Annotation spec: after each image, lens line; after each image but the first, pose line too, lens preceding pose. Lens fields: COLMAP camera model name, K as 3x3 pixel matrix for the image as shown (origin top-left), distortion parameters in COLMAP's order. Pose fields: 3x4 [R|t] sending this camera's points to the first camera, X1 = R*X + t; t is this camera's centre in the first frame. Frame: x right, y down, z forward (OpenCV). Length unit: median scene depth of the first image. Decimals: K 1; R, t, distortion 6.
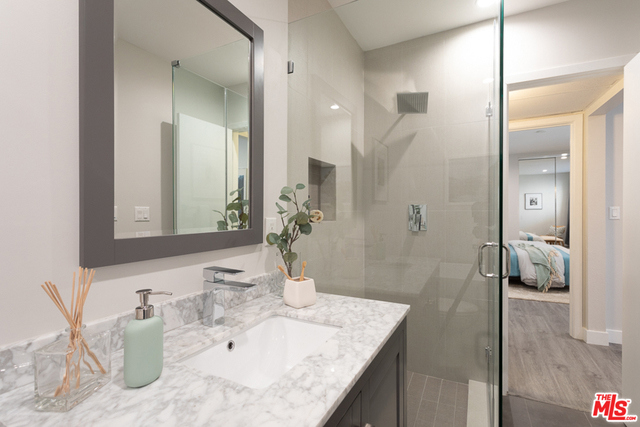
lens RADIAL K [[313.4, 0, 315.9], [0, 313.4, 210.7], [0, 0, 1]] dist [-0.004922, -0.000665]
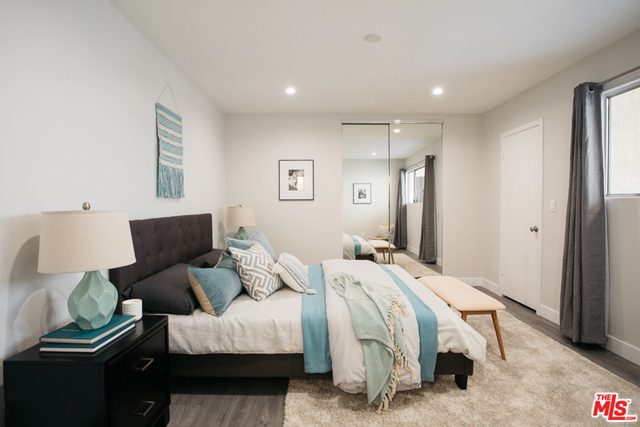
lens RADIAL K [[366.3, 0, 319.5], [0, 366.3, 212.0], [0, 0, 1]] dist [-0.001955, -0.000093]
pose [[0.881217, -0.002645, 0.472705, 0.424637], [-0.008691, 0.999725, 0.021796, -0.006260], [-0.472632, -0.023315, 0.880951, 0.607749]]
